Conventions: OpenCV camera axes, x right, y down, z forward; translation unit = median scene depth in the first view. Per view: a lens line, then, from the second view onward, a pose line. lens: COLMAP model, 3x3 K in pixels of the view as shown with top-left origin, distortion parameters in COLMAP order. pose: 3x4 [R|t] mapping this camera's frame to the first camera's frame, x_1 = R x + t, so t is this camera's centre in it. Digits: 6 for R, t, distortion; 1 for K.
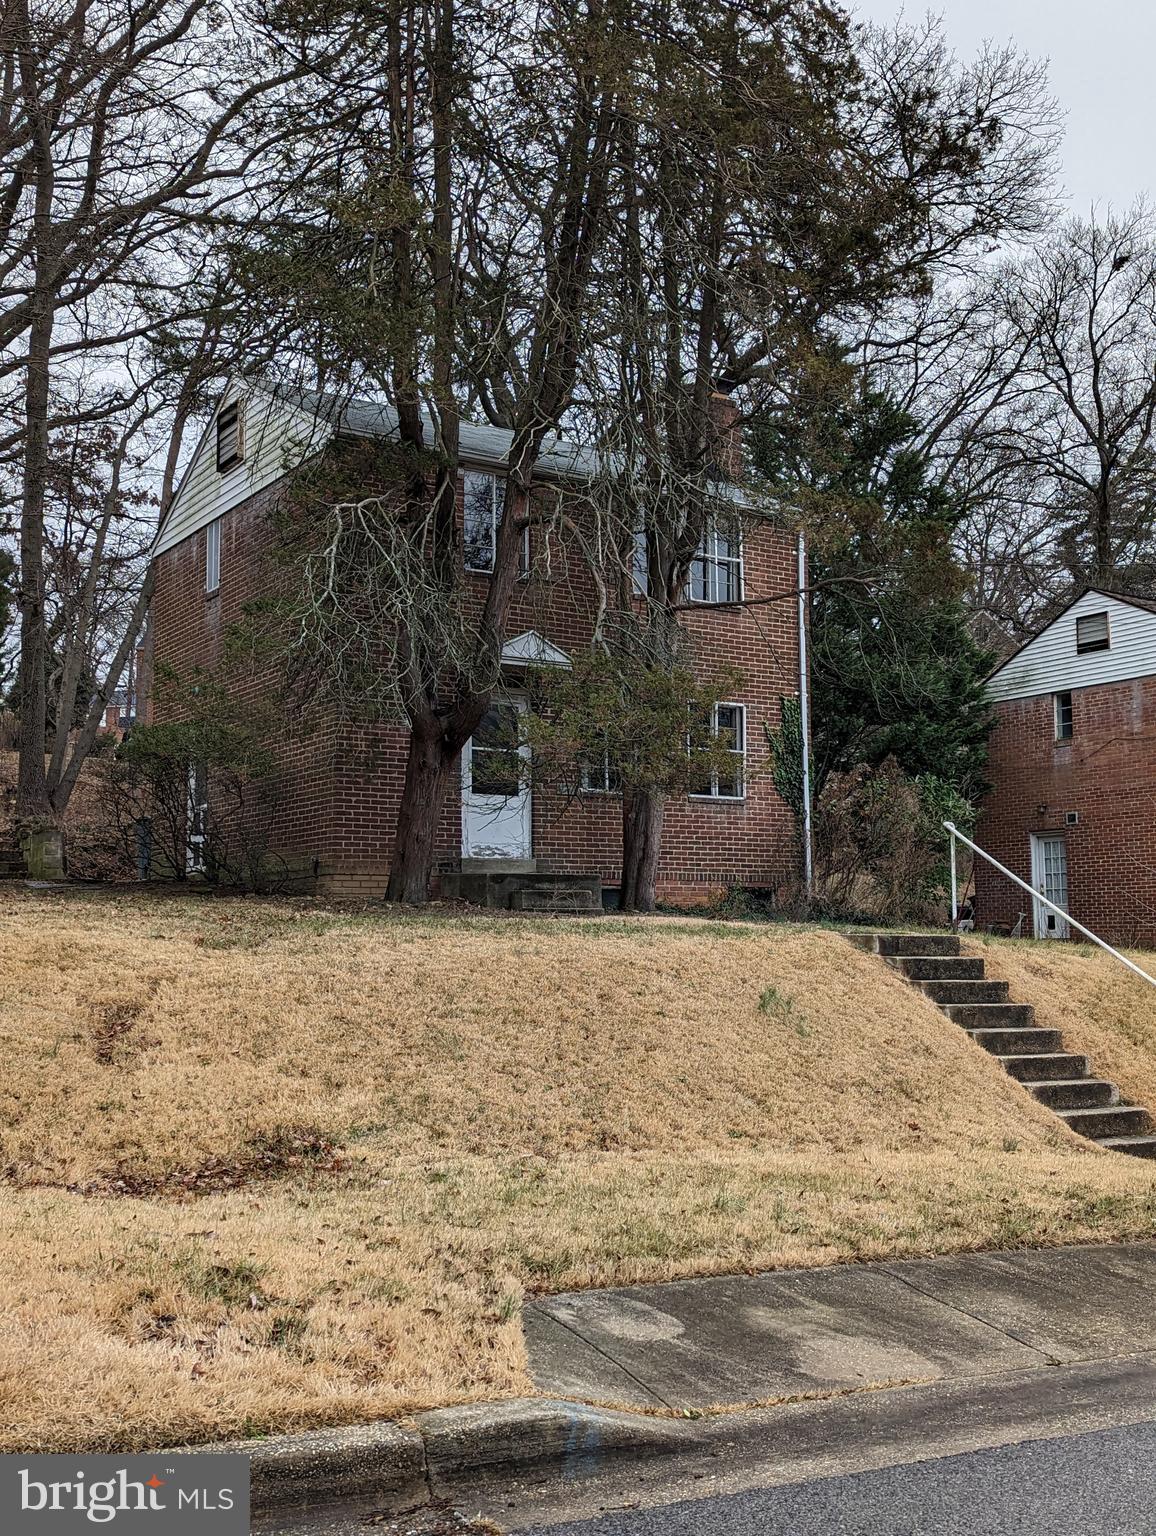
lens RADIAL K [[1579.7, 0, 590.6], [0, 1579.7, 779.8], [0, 0, 1]] dist [0.106570, -0.156801]
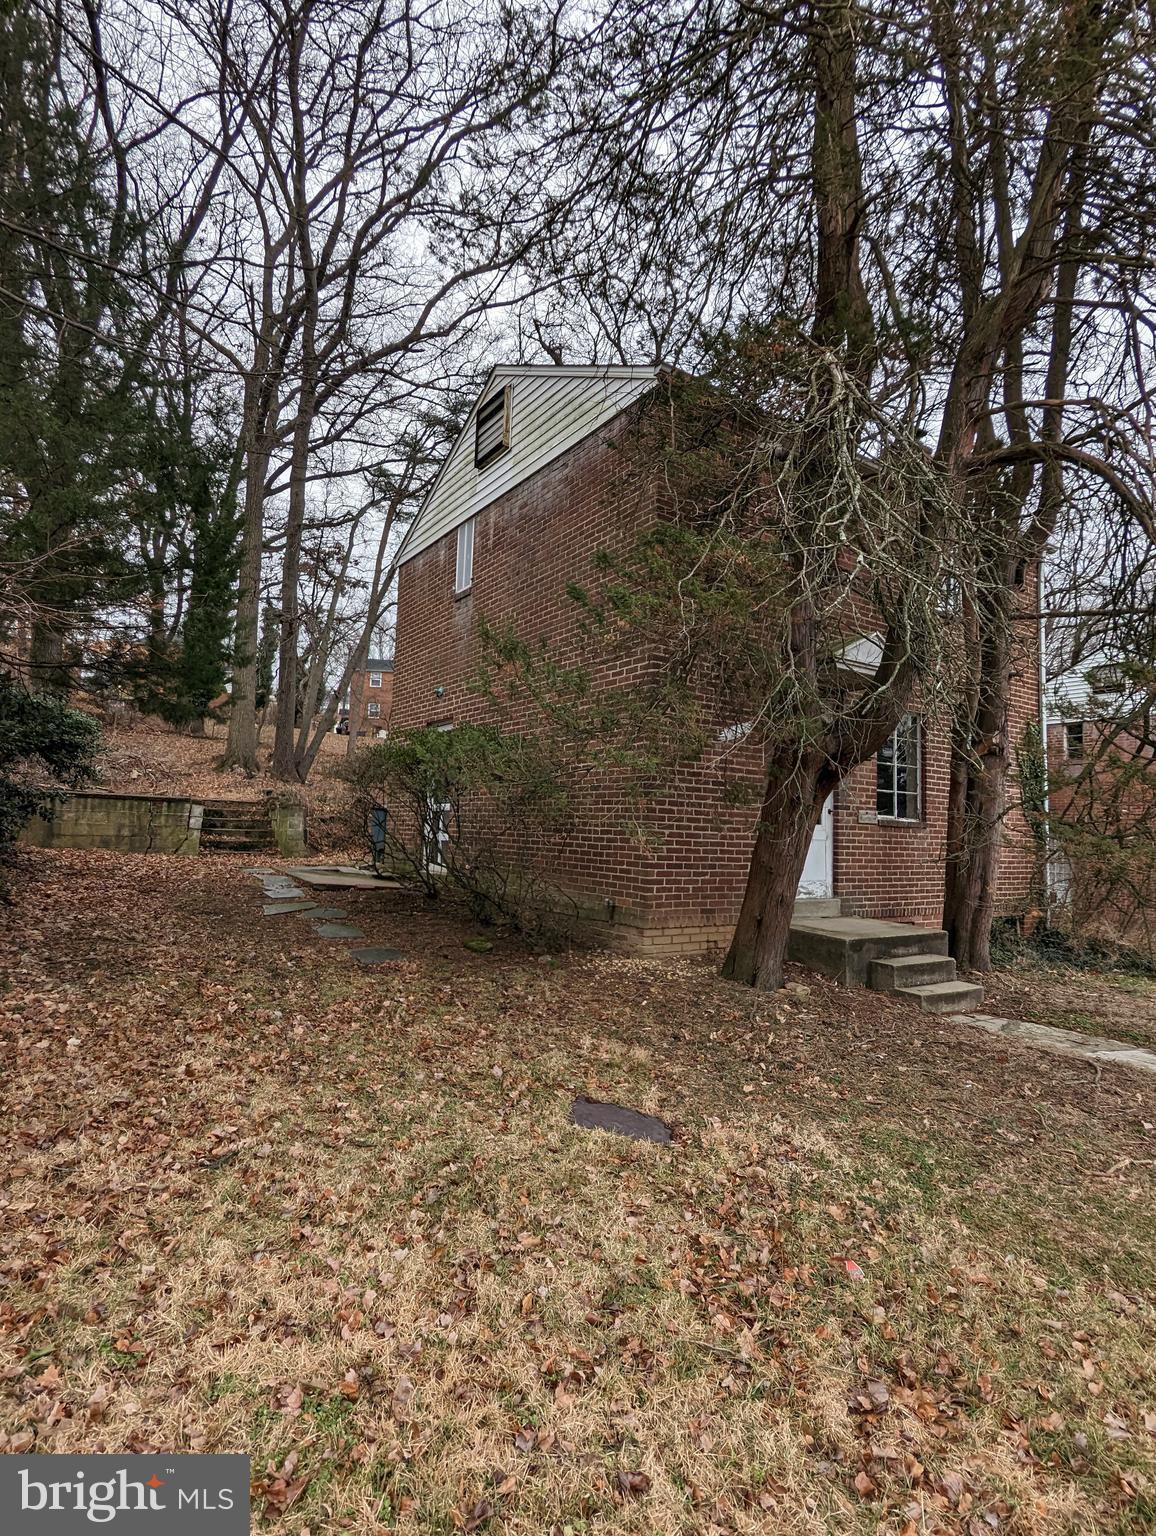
lens RADIAL K [[793.7, 0, 578.0], [0, 793.7, 768.0], [0, 0, 1]] dist [0.001619, 0.000017]
pose [[0.999015, 0.042725, 0.011949, -0.186872], [-0.042998, 0.998797, 0.023581, -0.025820], [-0.010927, -0.024071, 0.999651, 0.560542]]
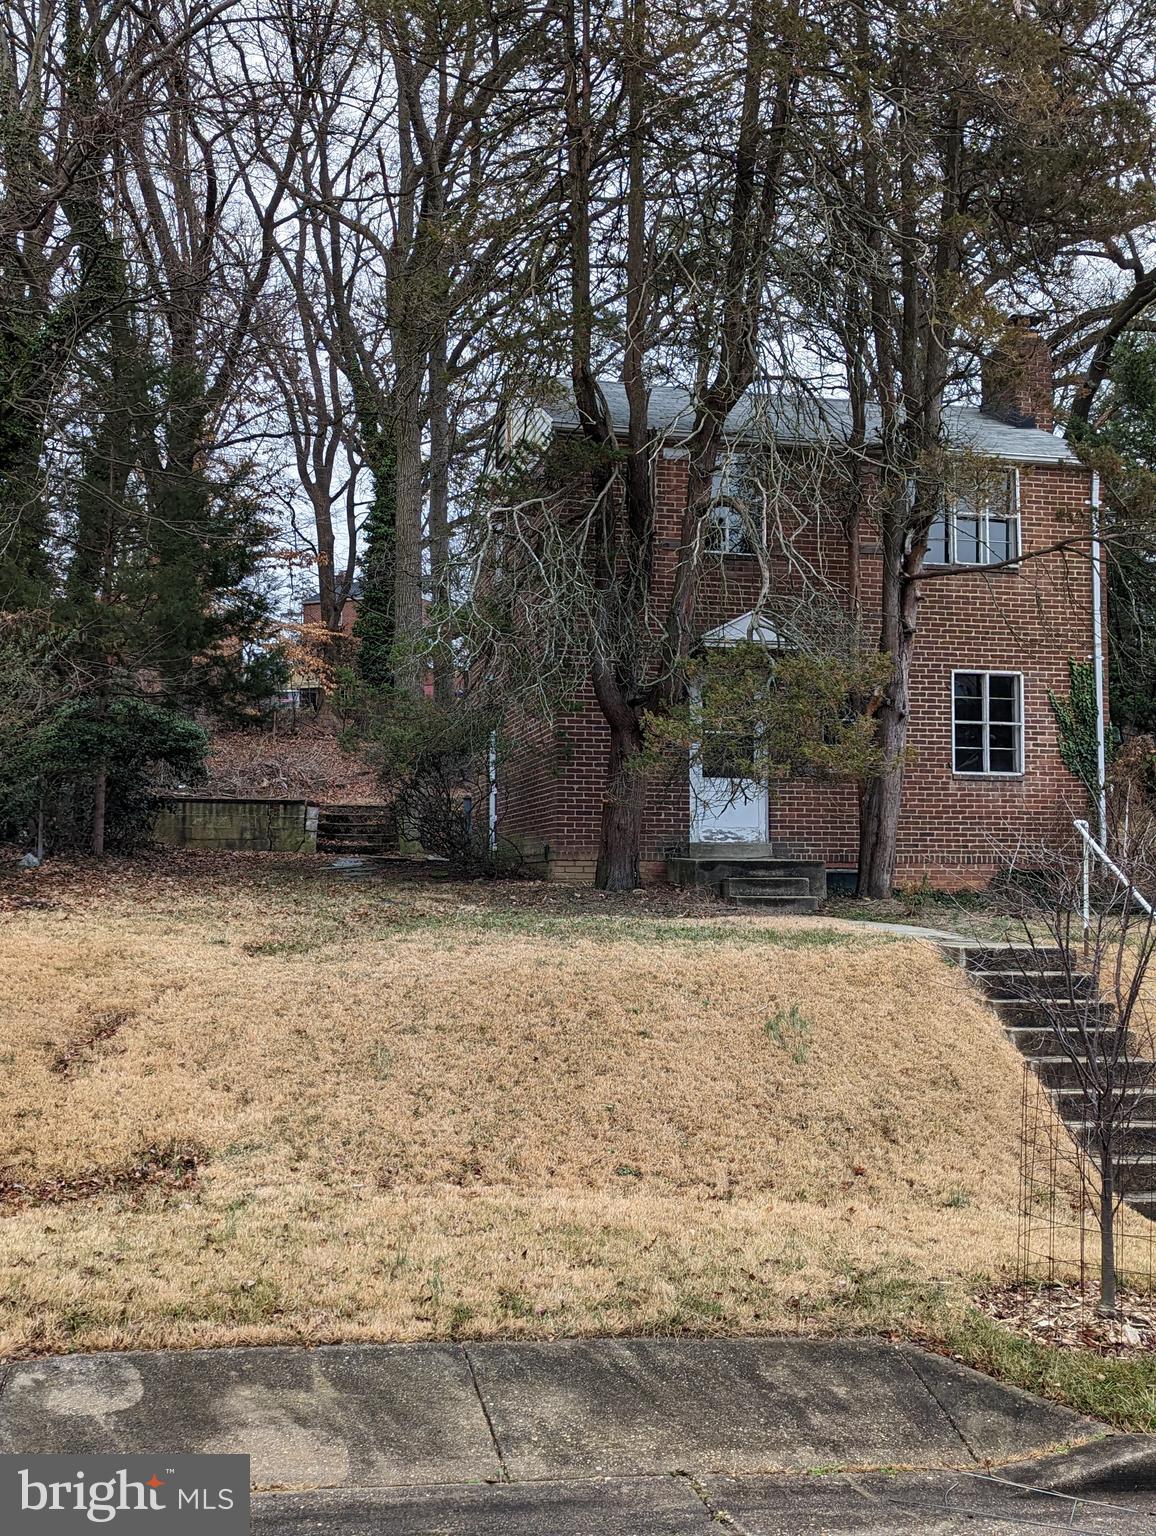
lens RADIAL K [[1579.7, 0, 590.6], [0, 1579.7, 779.8], [0, 0, 1]] dist [0.106570, -0.156801]
pose [[0.940222, -0.013116, -0.340310, 0.192633], [0.025318, 0.999185, 0.031441, -0.022467], [0.339620, -0.038178, 0.939788, 0.041693]]
